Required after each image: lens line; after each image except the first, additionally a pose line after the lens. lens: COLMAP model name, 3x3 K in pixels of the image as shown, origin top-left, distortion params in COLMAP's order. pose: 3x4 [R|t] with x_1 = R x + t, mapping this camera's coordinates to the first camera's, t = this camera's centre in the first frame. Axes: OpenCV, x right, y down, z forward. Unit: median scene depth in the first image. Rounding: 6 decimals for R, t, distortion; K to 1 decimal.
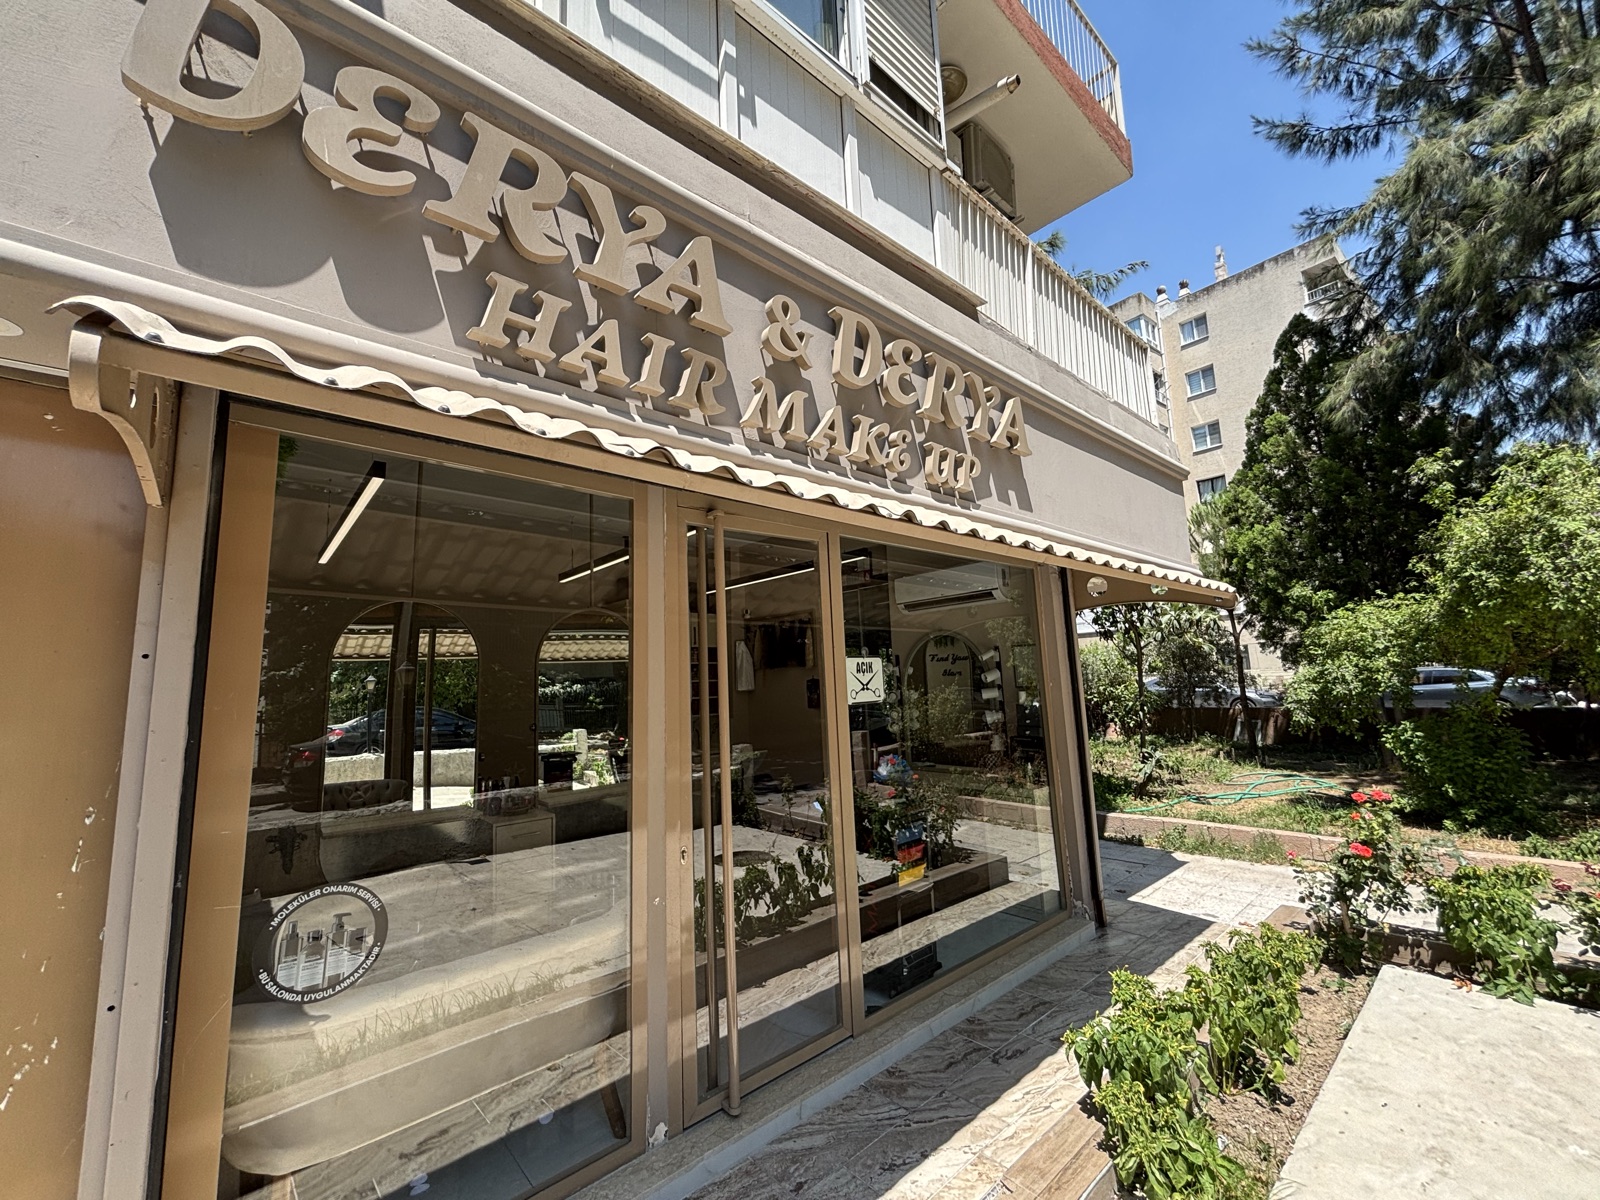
lens RADIAL K [[648.4, 0, 799.5], [0, 648.4, 594.8], [0, 0, 1]] dist [-0.000745, 0.000109]
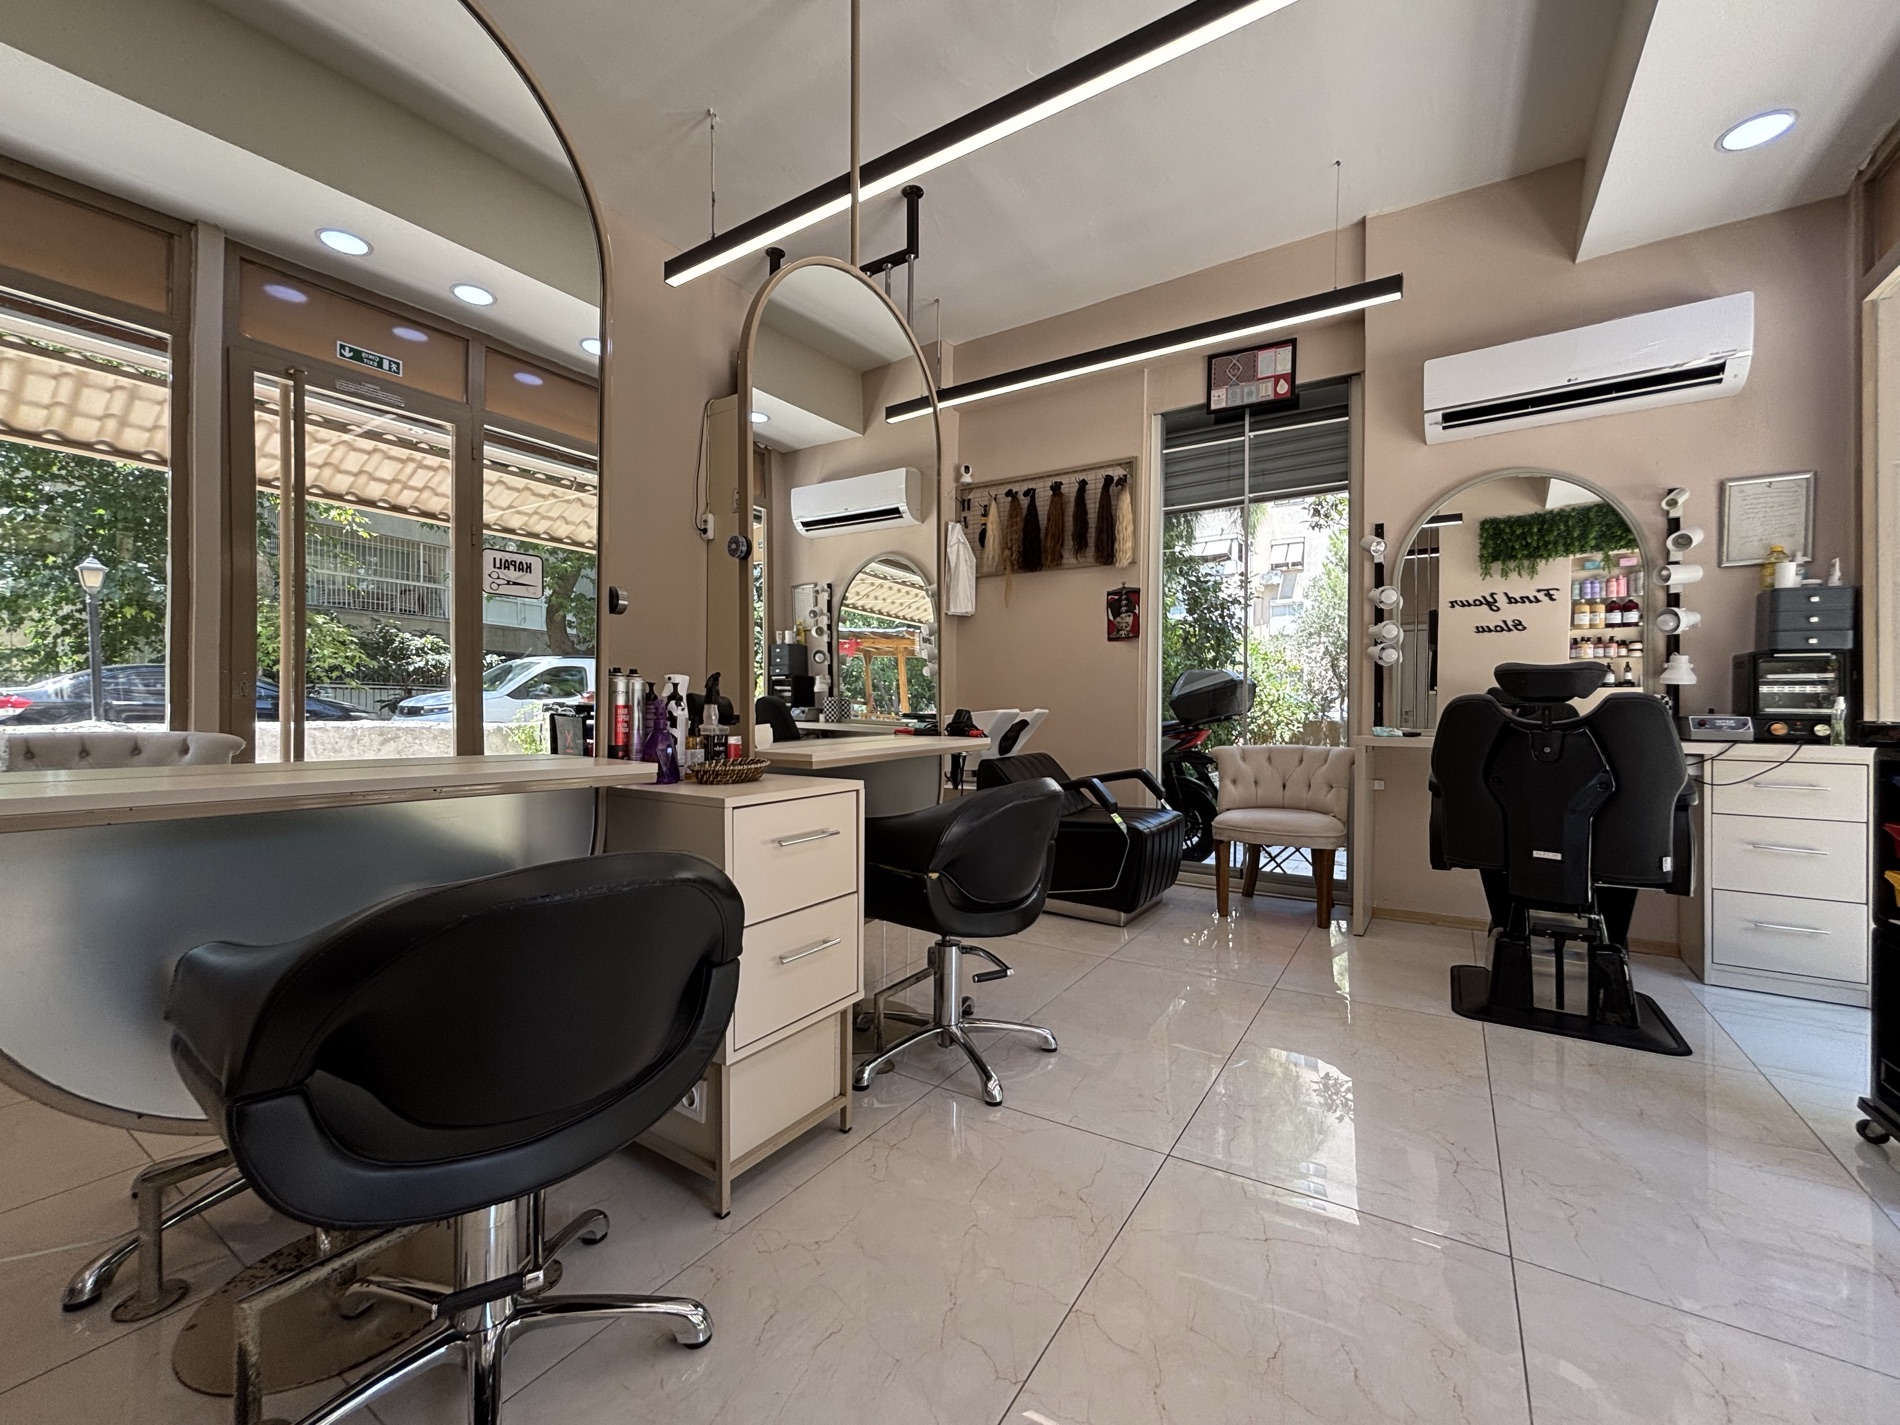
lens RADIAL K [[770.2, 0, 950.0], [0, 770.2, 706.1], [0, 0, 1]] dist [0.000060, -0.000462]
pose [[0.963033, 0.047915, 0.265086, -0.285190], [-0.082306, 0.989334, 0.120185, 0.162185], [-0.256500, -0.137560, 0.956705, 0.406858]]
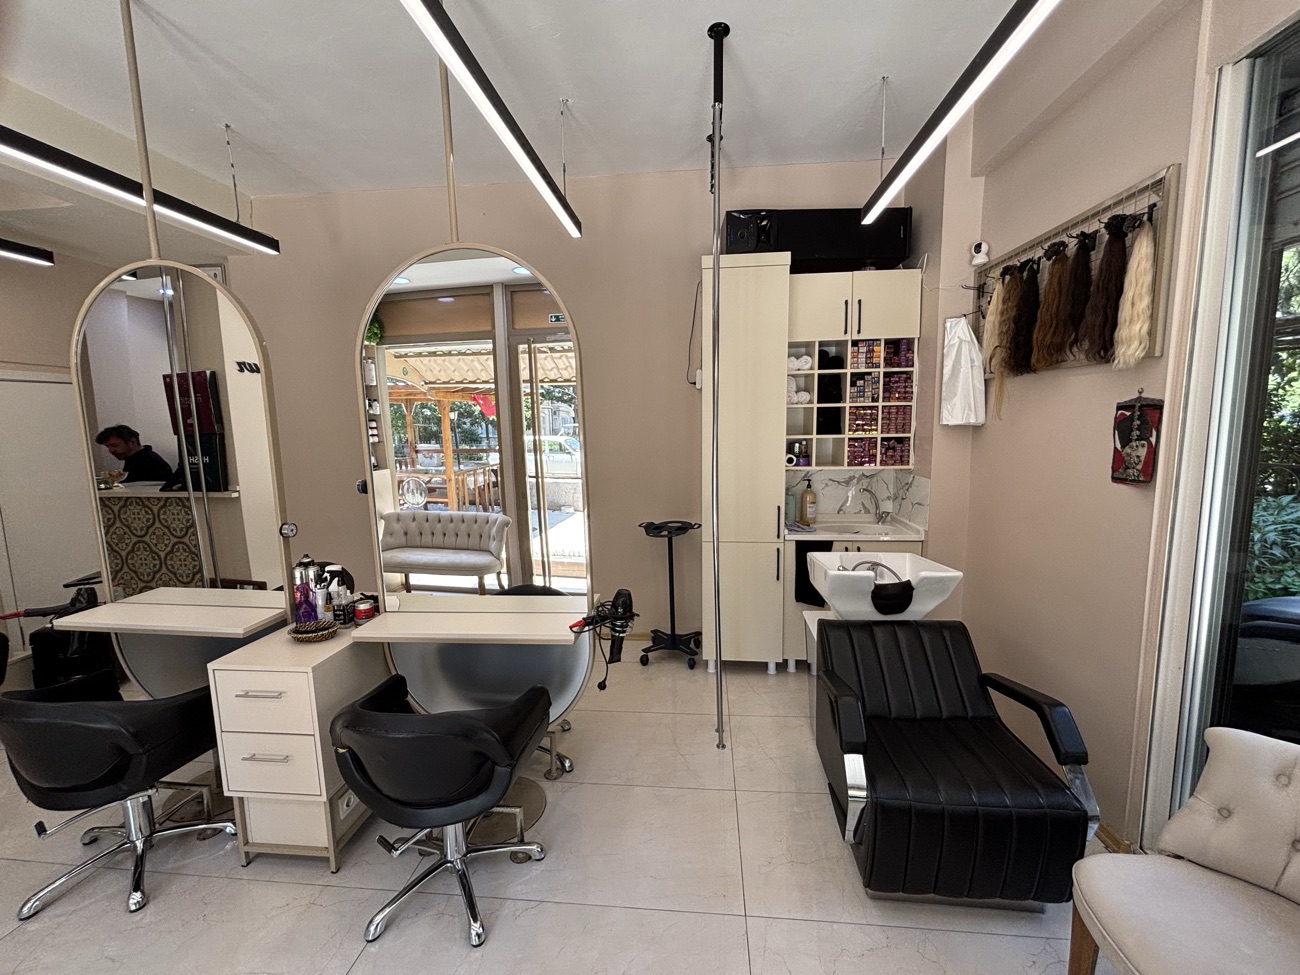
lens RADIAL K [[527.0, 0, 650.0], [0, 527.0, 483.2], [0, 0, 1]] dist [0.000060, -0.000462]
pose [[0.679241, 0.113215, -0.725130, 0.050879], [0.091803, 0.967163, 0.236997, 0.084514], [0.728151, -0.227548, 0.646543, 0.633002]]
